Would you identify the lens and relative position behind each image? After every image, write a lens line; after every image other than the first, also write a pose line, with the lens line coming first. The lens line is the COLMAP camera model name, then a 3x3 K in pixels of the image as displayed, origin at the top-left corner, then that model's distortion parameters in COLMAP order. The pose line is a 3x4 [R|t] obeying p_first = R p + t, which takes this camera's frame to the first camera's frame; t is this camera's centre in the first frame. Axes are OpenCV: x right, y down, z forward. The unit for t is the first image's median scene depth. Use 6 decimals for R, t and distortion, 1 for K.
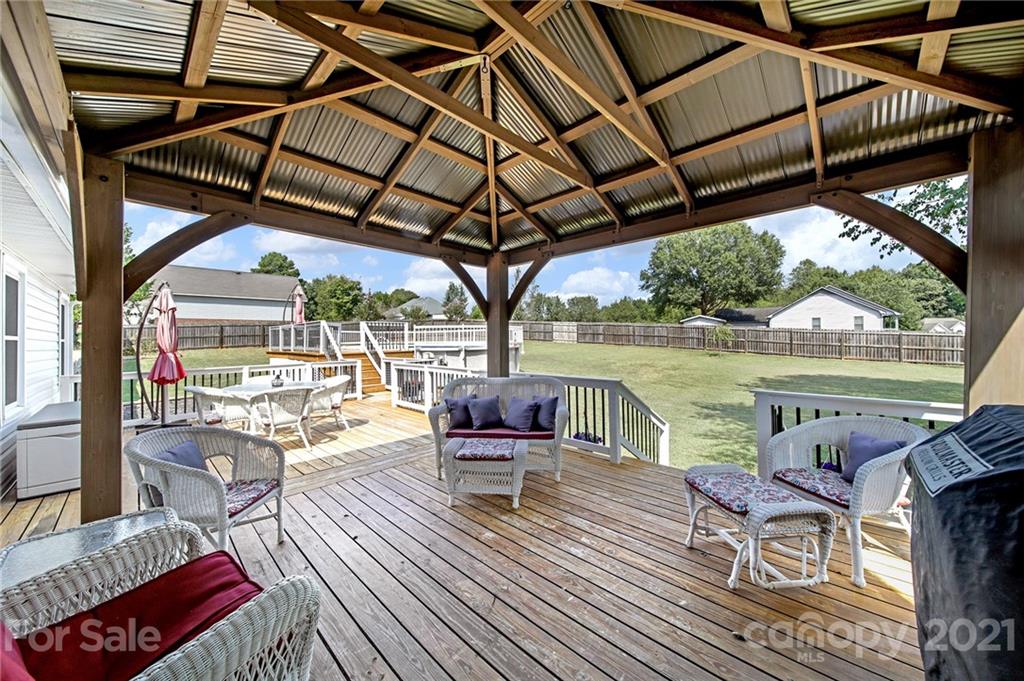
lens RADIAL K [[364.0, 0, 503.2], [0, 364.0, 335.5], [0, 0, 1]] dist [-0.003286, 0.000044]
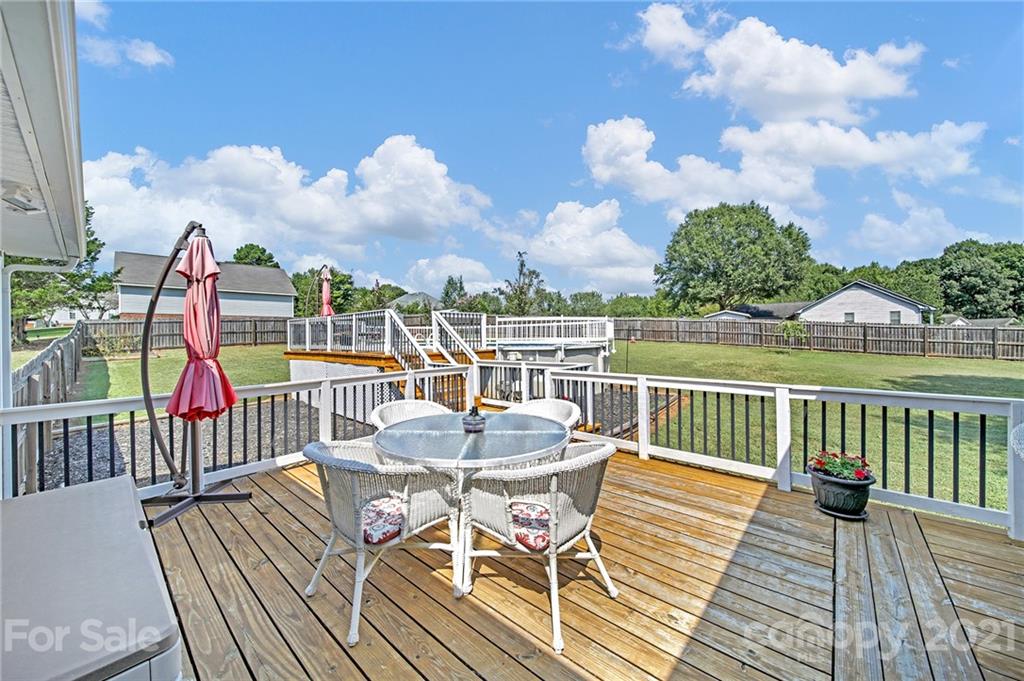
lens RADIAL K [[364.0, 0, 506.5], [0, 364.0, 335.6], [0, 0, 1]] dist [-0.003286, 0.000044]
pose [[0.998246, -0.002753, 0.059140, -0.110707], [0.002300, 0.999967, 0.007729, 0.002277], [-0.059159, -0.007579, 0.998220, 0.096122]]
